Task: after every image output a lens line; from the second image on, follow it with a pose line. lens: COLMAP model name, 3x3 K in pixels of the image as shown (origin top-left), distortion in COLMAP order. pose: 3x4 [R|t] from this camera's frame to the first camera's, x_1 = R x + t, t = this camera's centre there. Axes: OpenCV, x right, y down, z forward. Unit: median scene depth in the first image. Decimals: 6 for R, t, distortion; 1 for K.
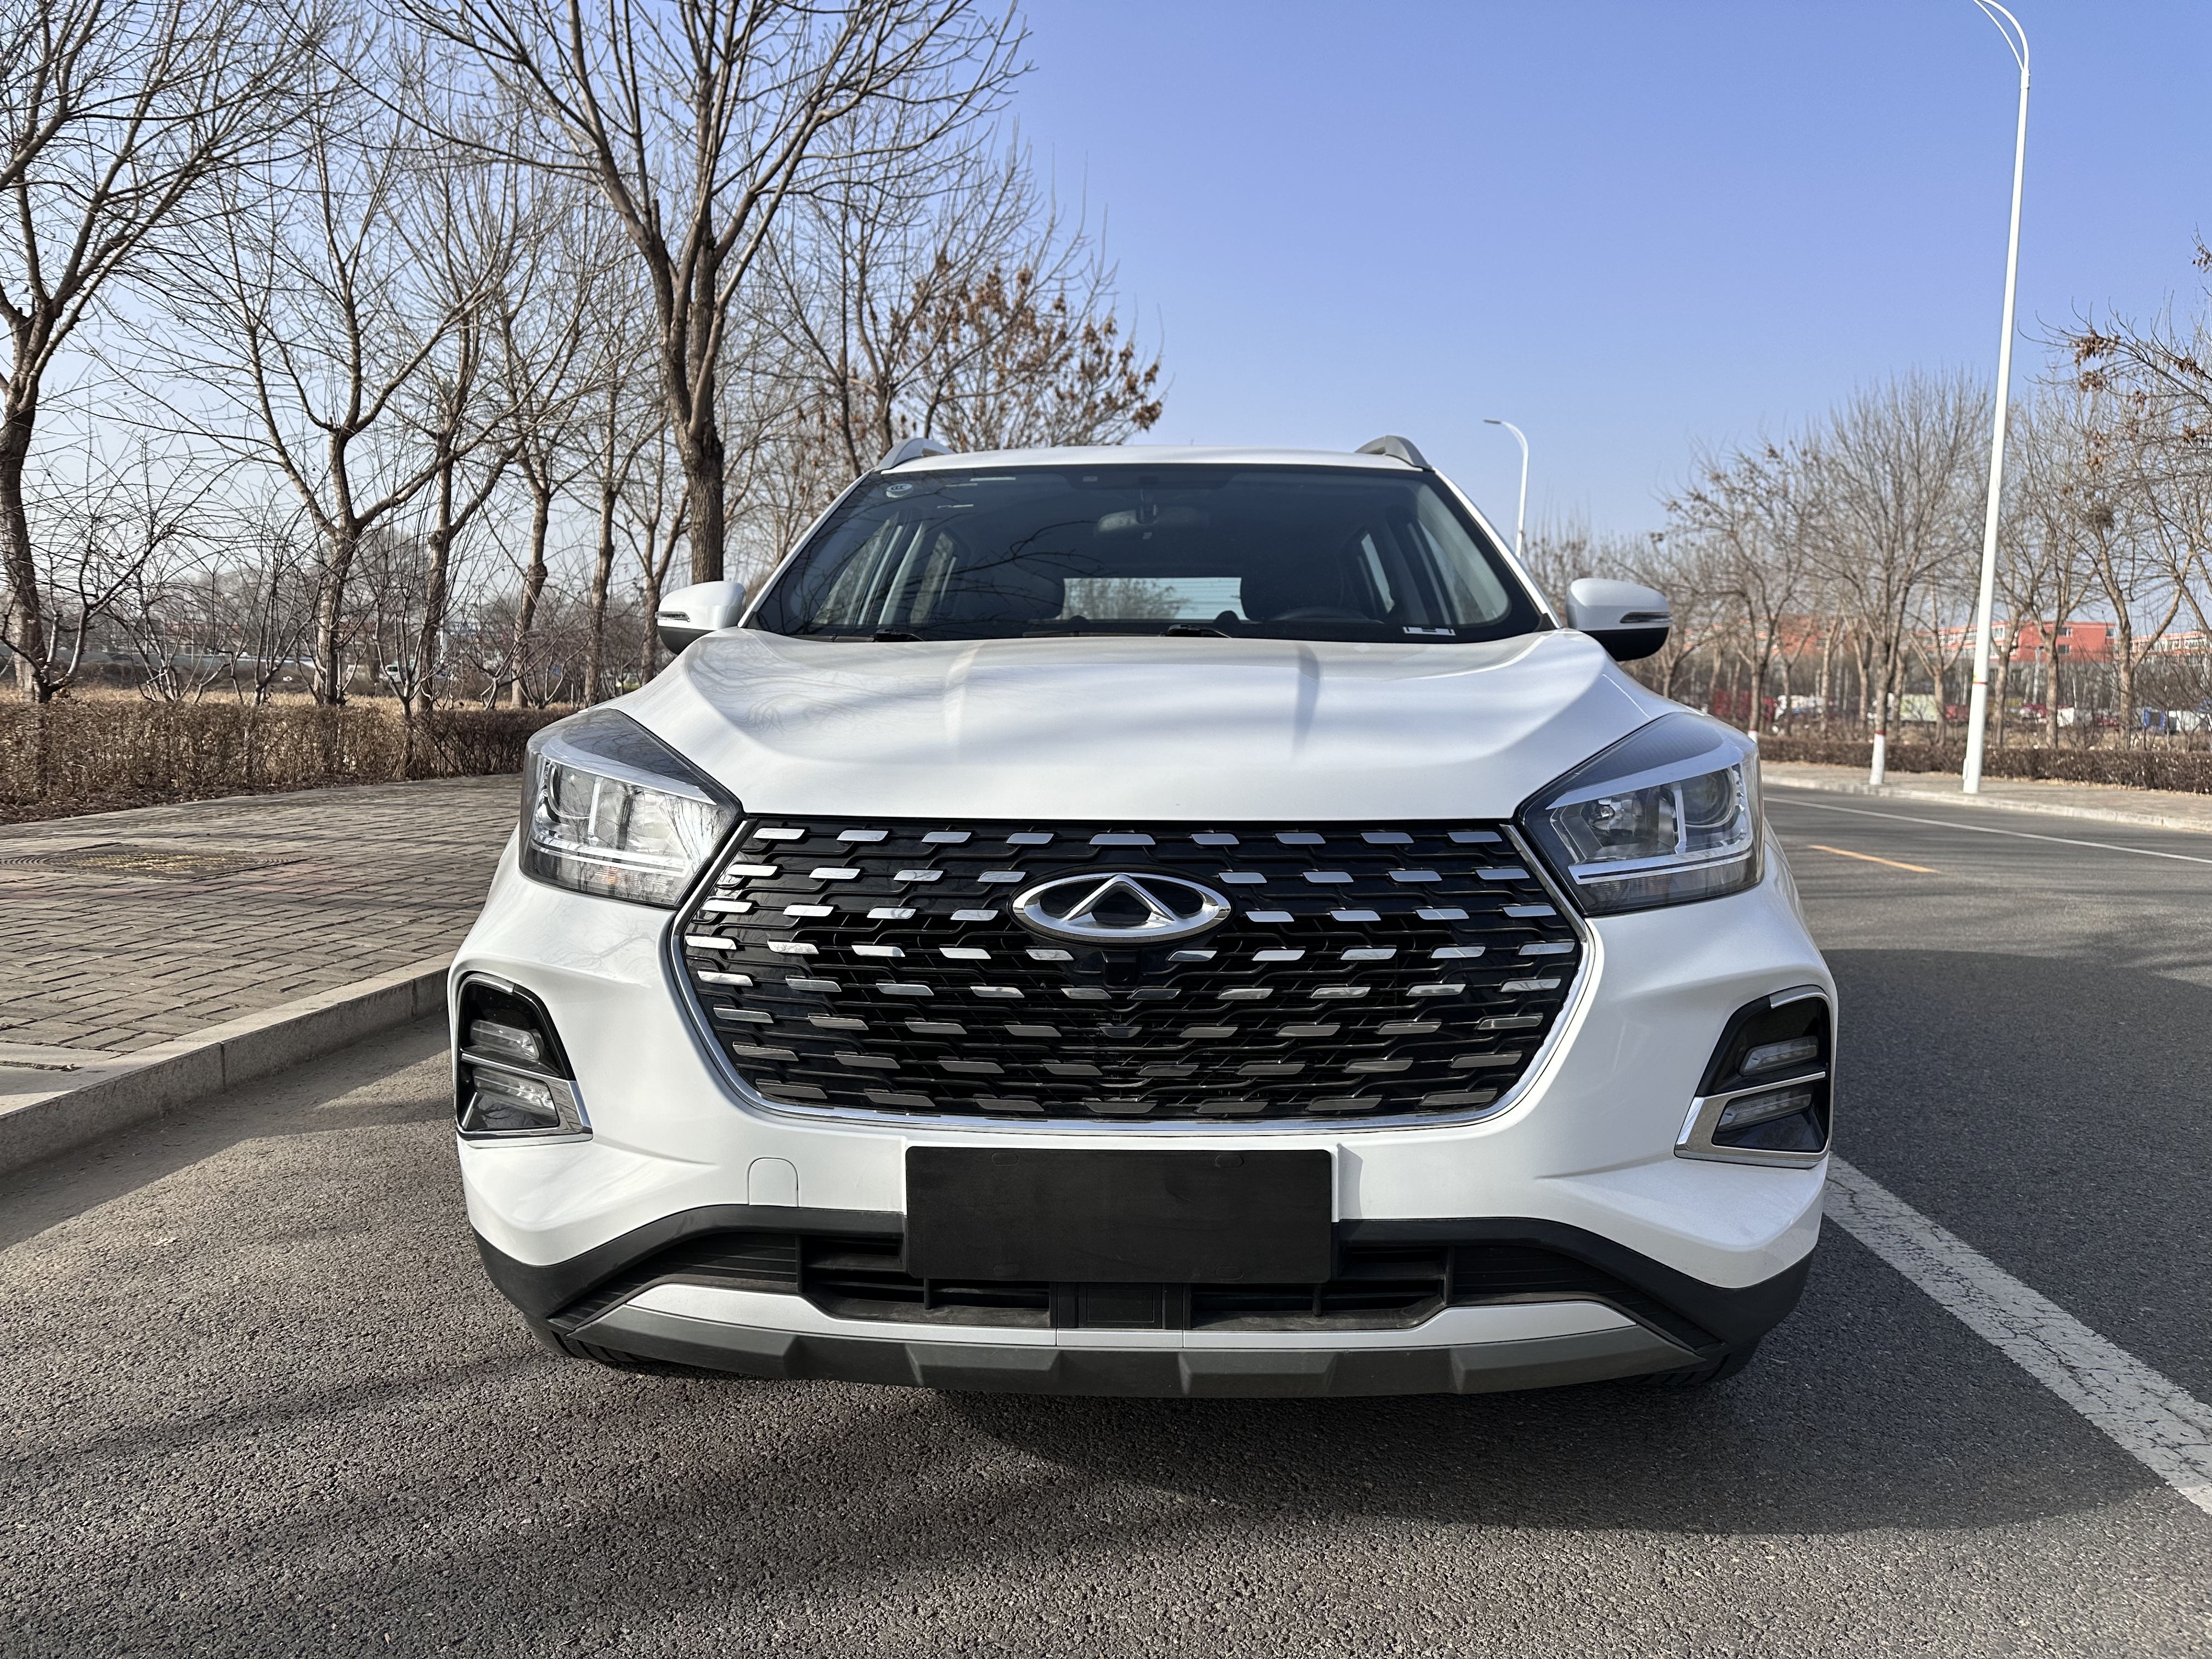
lens RADIAL K [[1577.4, 0, 1112.3], [0, 1577.4, 824.8], [0, 0, 1]] dist [0.026790, -0.011433]
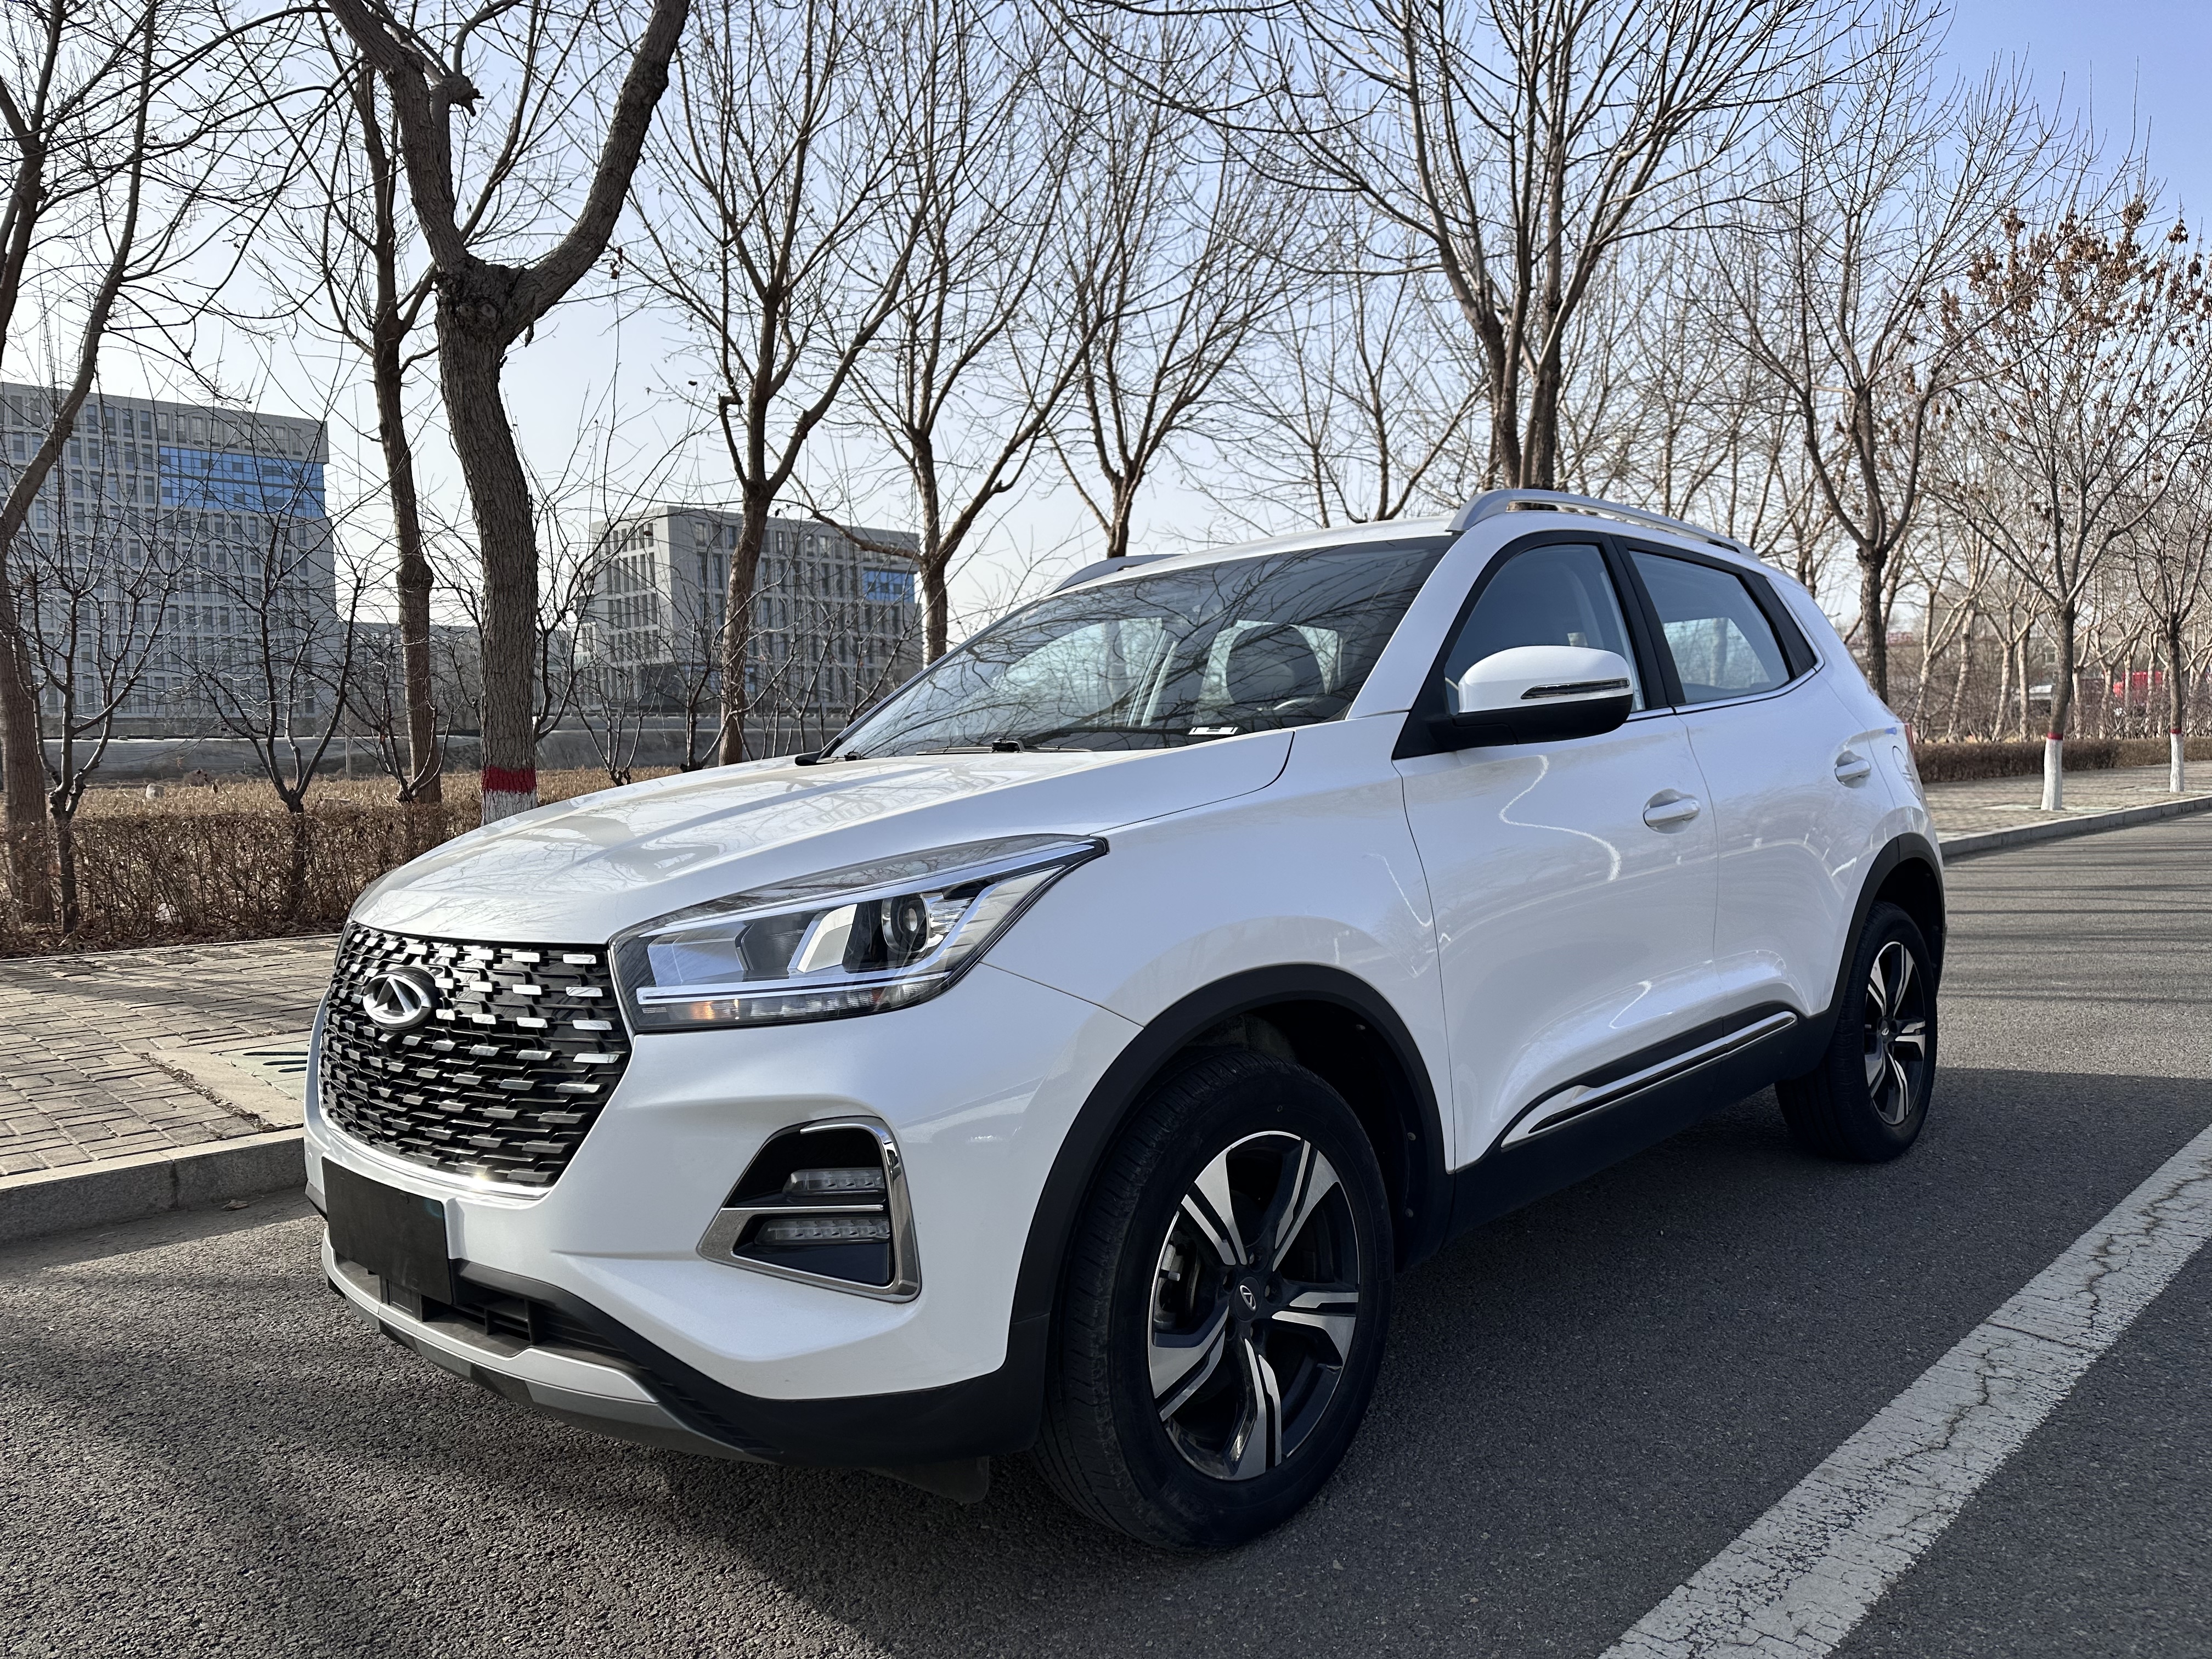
lens RADIAL K [[1577.4, 0, 1095.2], [0, 1577.4, 844.7], [0, 0, 1]] dist [0.026790, -0.011433]
pose [[0.757583, -0.010363, -0.652657, 1.252238], [0.000812, 0.999888, -0.014933, -0.058388], [0.652739, 0.010783, 0.757506, 0.330584]]
